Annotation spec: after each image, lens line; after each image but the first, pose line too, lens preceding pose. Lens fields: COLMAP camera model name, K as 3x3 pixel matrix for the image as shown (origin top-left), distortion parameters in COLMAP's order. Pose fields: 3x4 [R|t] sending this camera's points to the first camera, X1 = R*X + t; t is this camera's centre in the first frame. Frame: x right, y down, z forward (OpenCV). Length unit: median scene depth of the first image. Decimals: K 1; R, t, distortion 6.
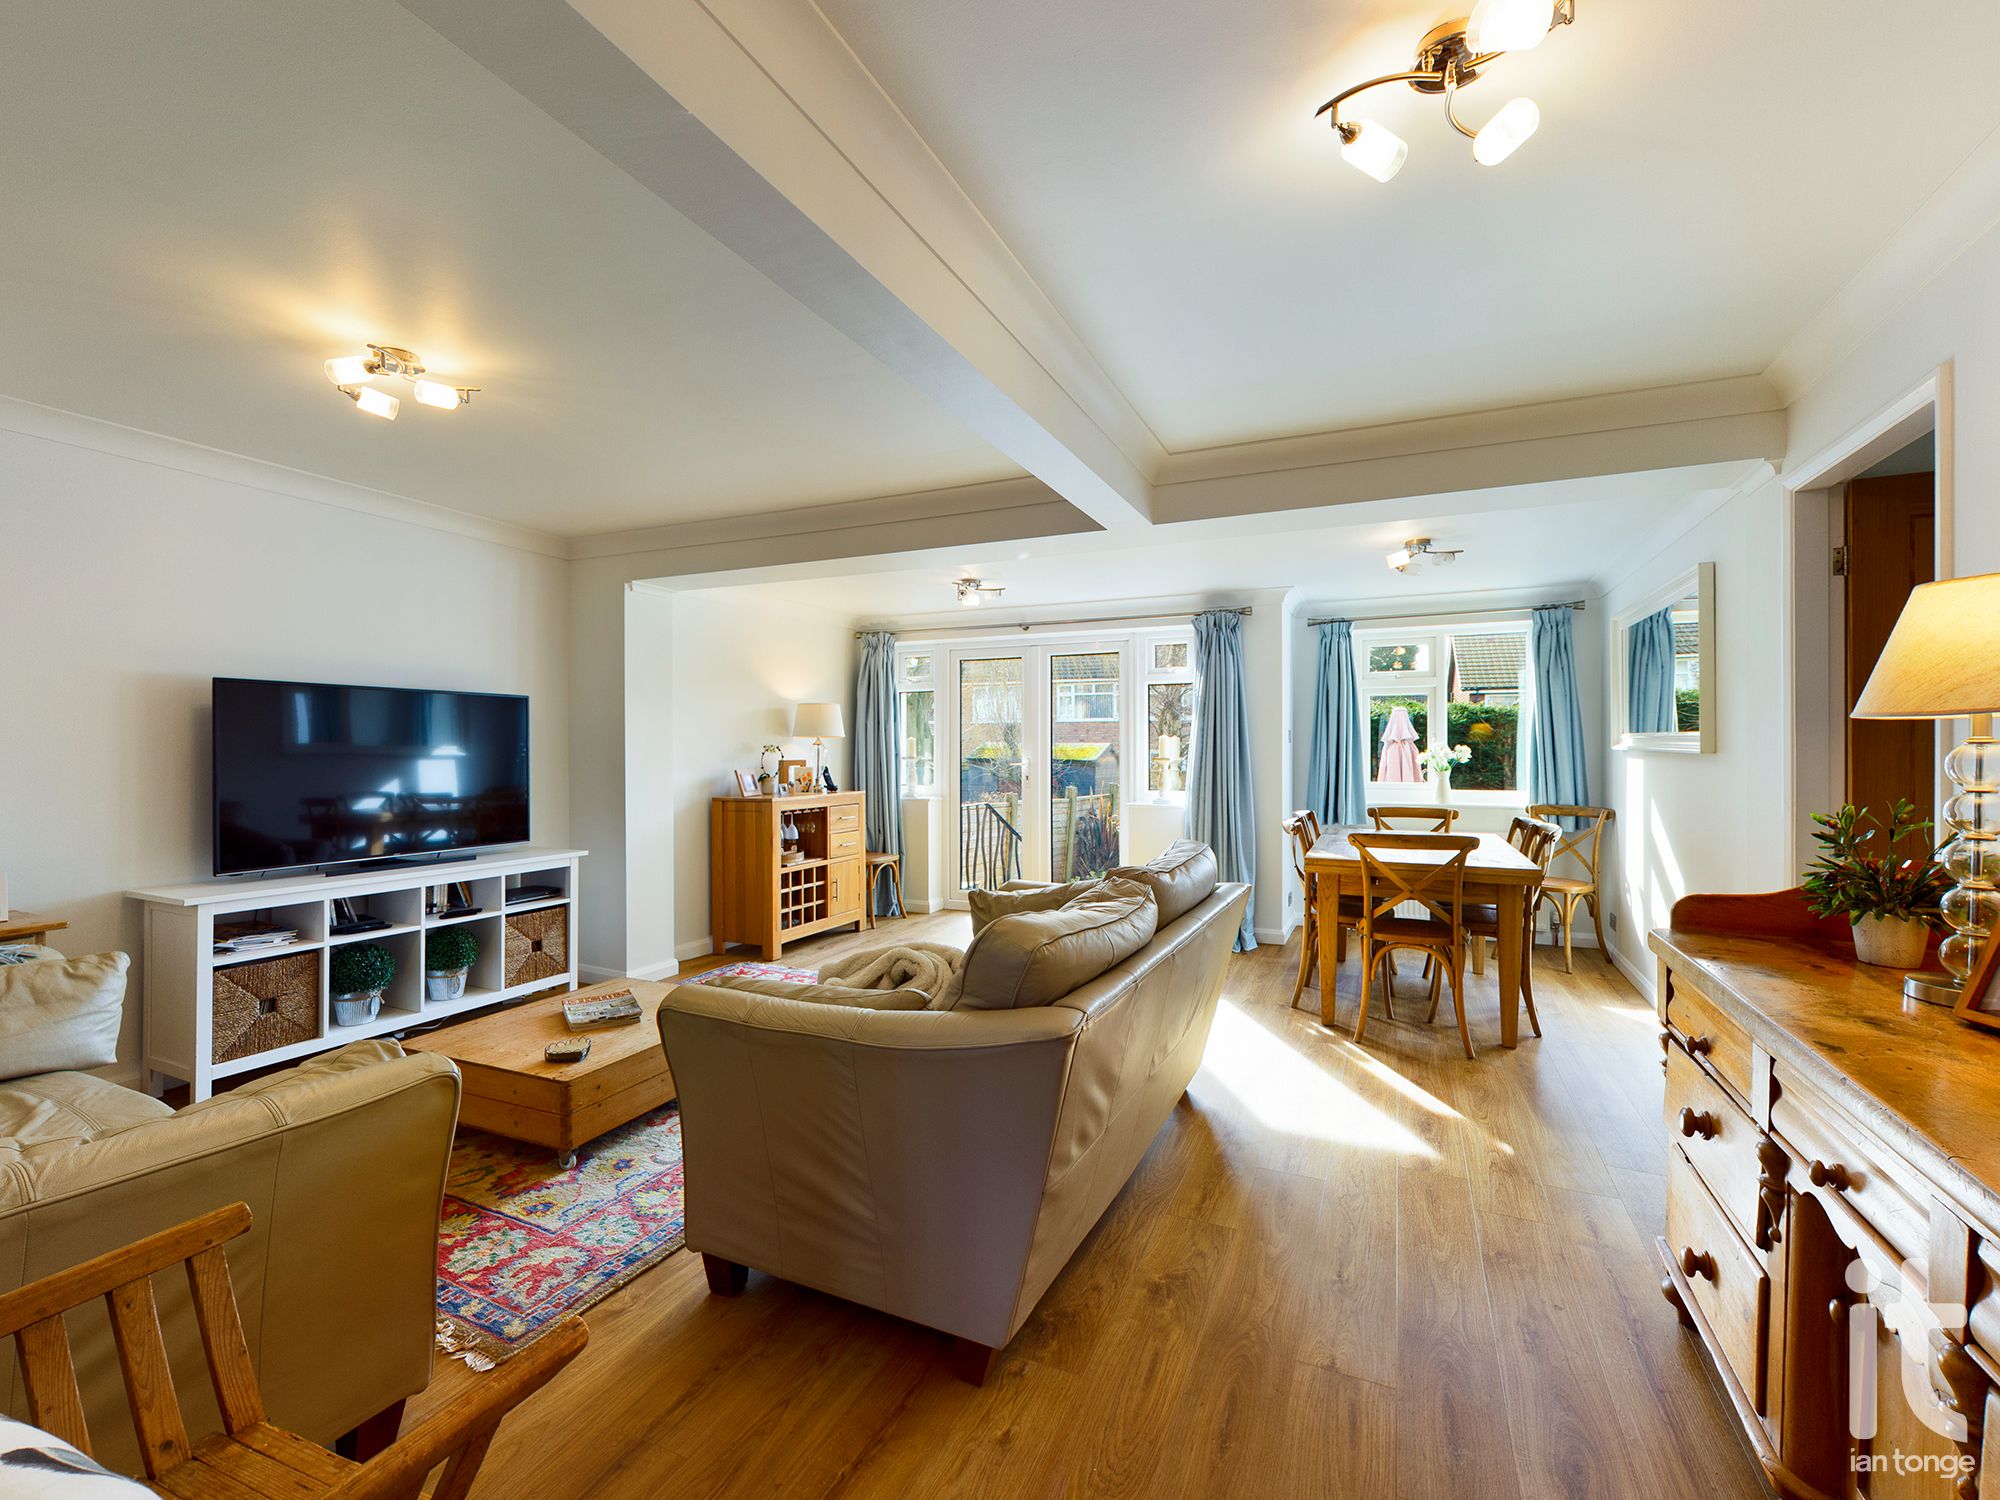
lens RADIAL K [[873.9, 0, 1000.1], [0, 873.9, 754.0], [0, 0, 1]] dist [-0.003388, -0.000125]
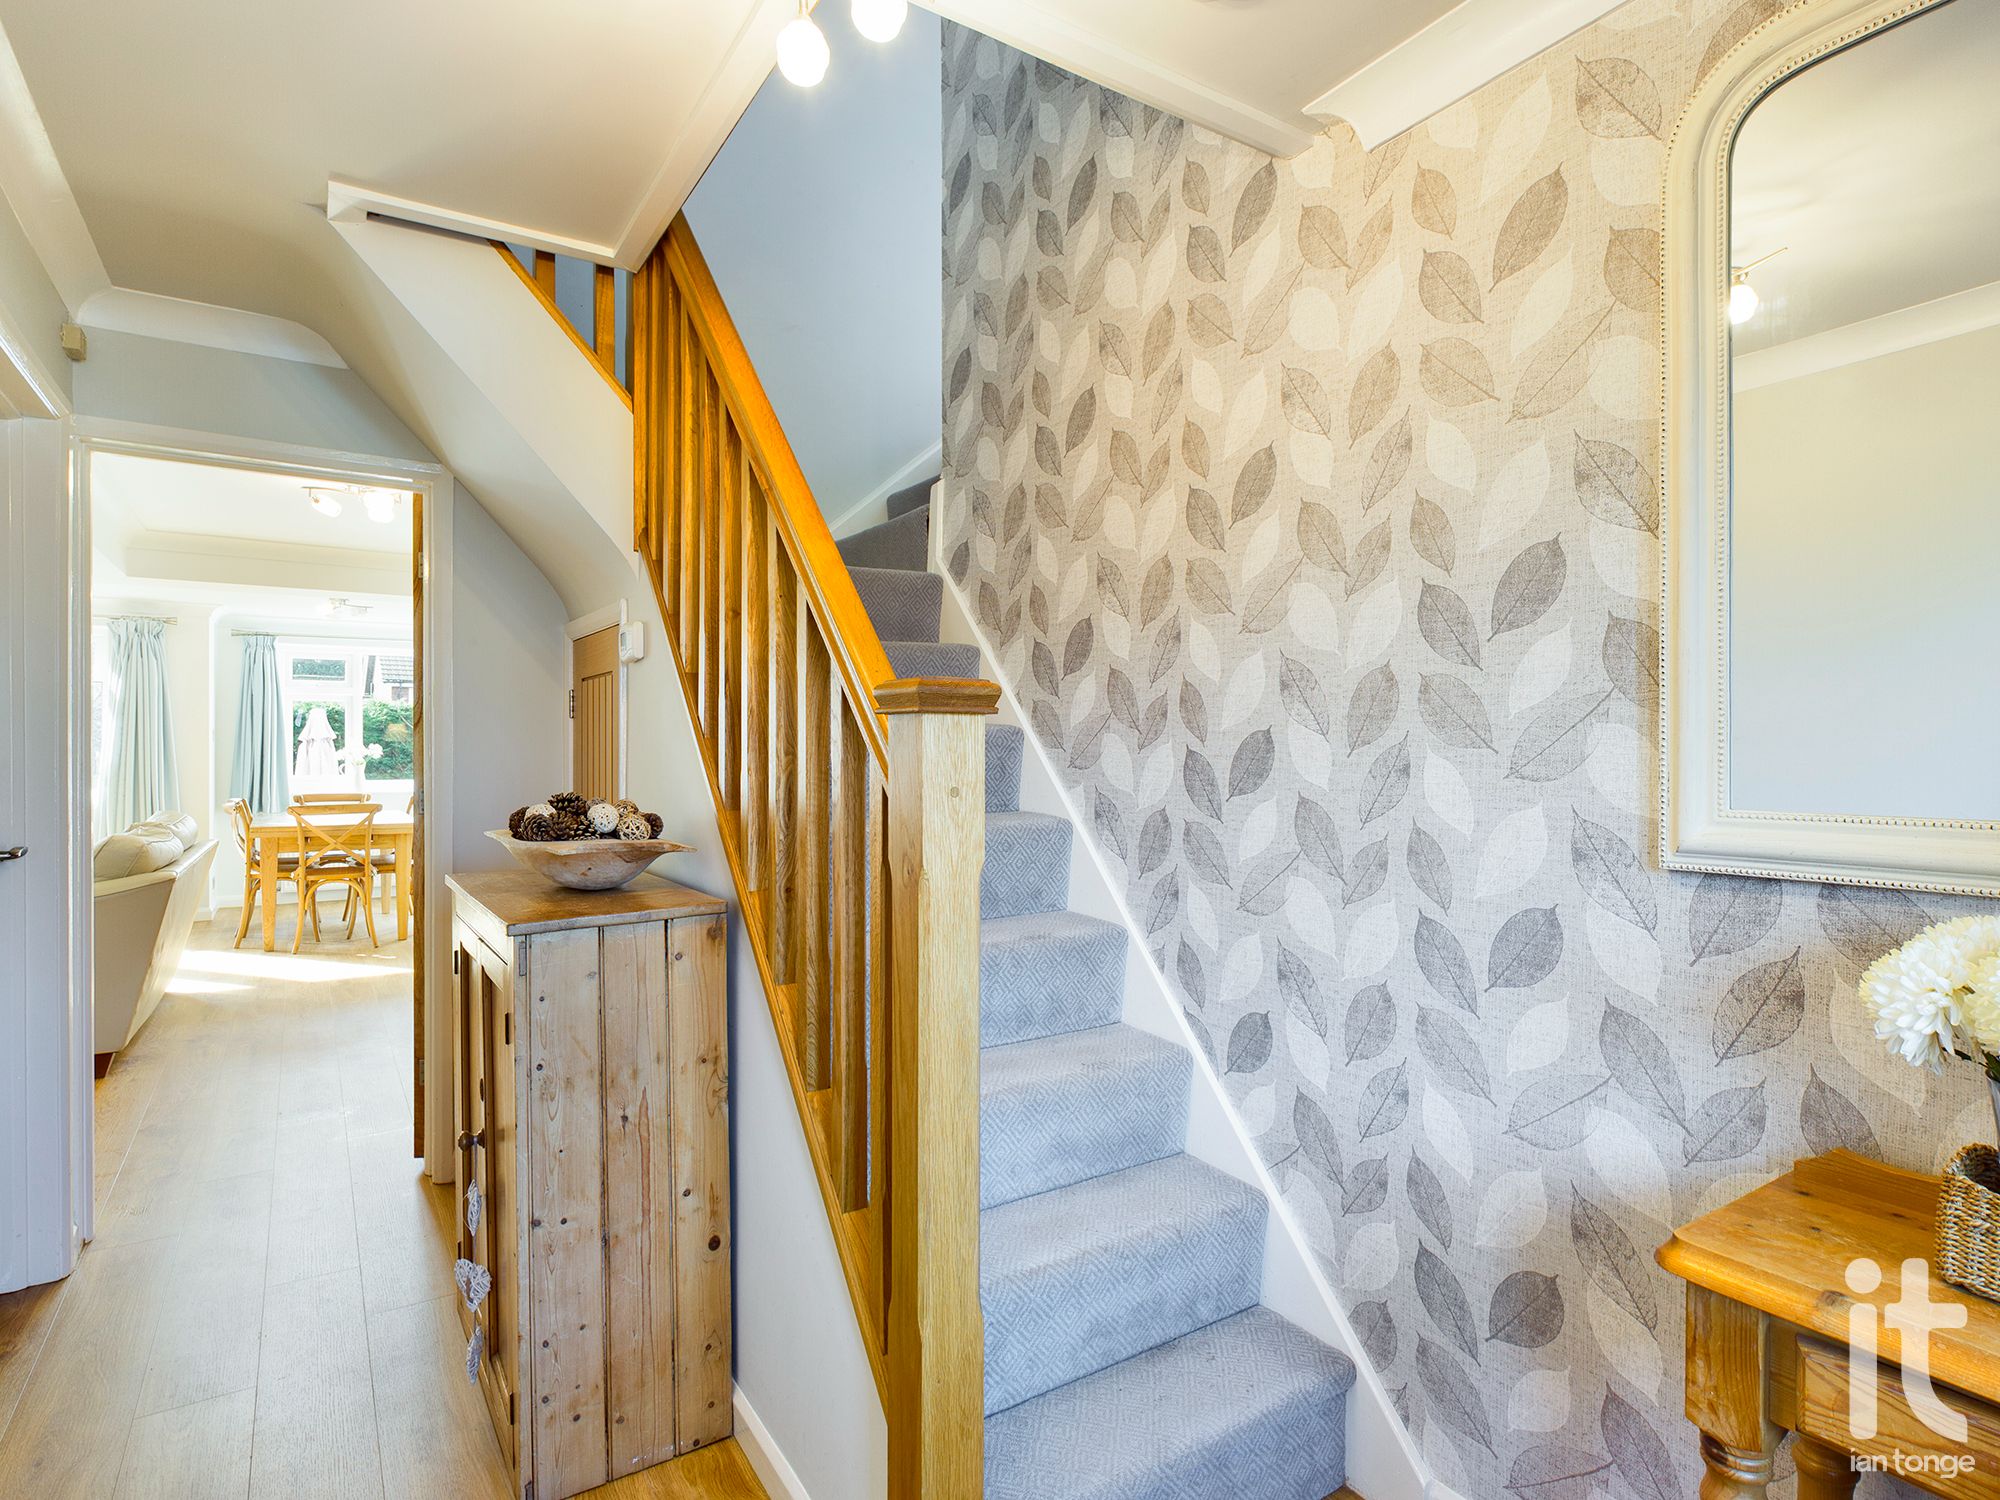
lens RADIAL K [[1054.0, 0, 1000.4], [0, 1054.0, 753.4], [0, 0, 1]] dist [-0.003733, -0.000074]
pose [[0.528174, -0.000680, 0.849136, -0.275996], [0.001233, 0.999999, 0.000034, 0.004349], [-0.849135, 0.001030, 0.528175, -0.553994]]
